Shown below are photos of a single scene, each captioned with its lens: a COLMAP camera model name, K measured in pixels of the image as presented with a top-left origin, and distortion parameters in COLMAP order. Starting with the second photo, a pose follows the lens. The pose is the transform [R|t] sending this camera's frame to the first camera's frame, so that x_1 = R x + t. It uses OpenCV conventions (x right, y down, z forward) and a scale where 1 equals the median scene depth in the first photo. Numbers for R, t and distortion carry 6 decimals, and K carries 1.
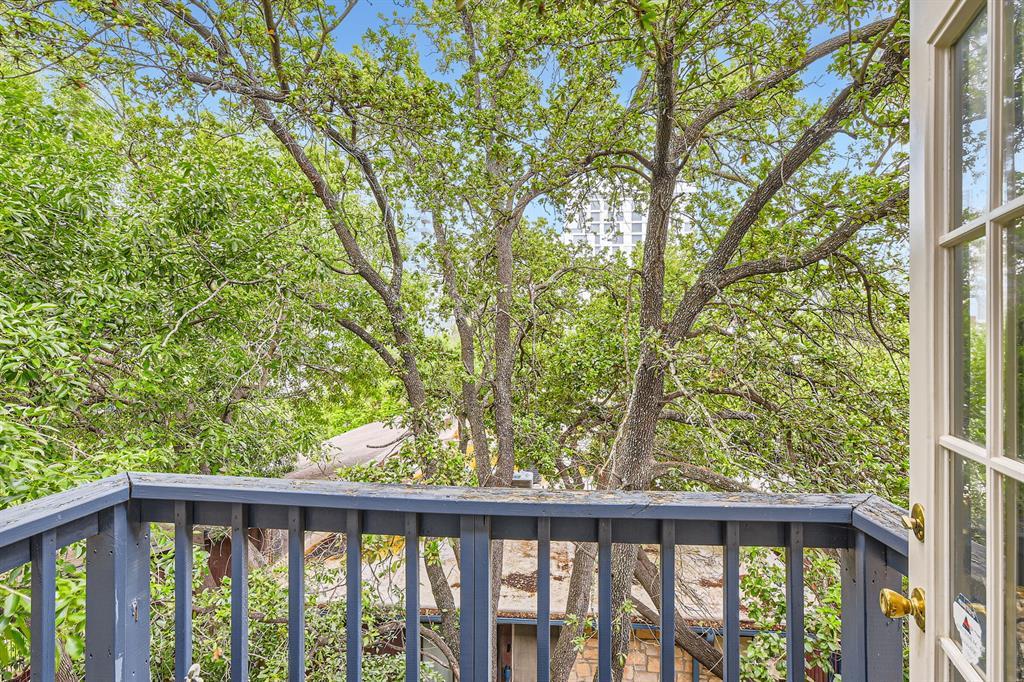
lens RADIAL K [[501.4, 0, 521.4], [0, 501.4, 349.8], [0, 0, 1]] dist [0.001039, 0.001292]
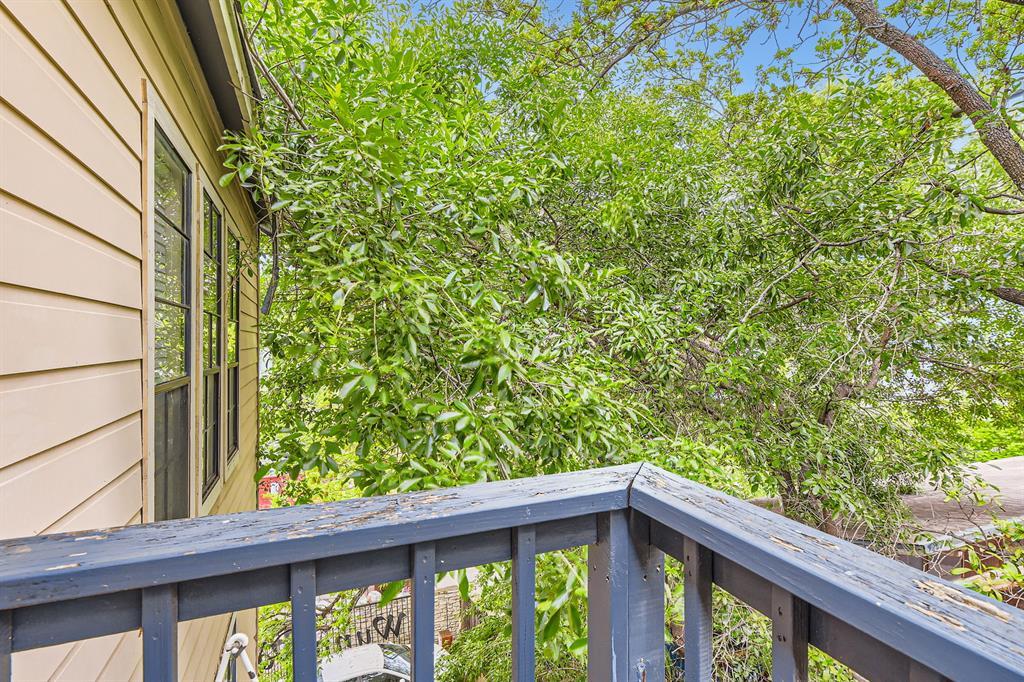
lens RADIAL K [[501.4, 0, 521.4], [0, 501.4, 349.8], [0, 0, 1]] dist [0.001039, 0.001292]
pose [[0.462163, -0.000948, -0.886795, -0.089859], [-0.000513, 0.999999, -0.001336, 0.031775], [0.886795, 0.001072, 0.462162, 0.193335]]
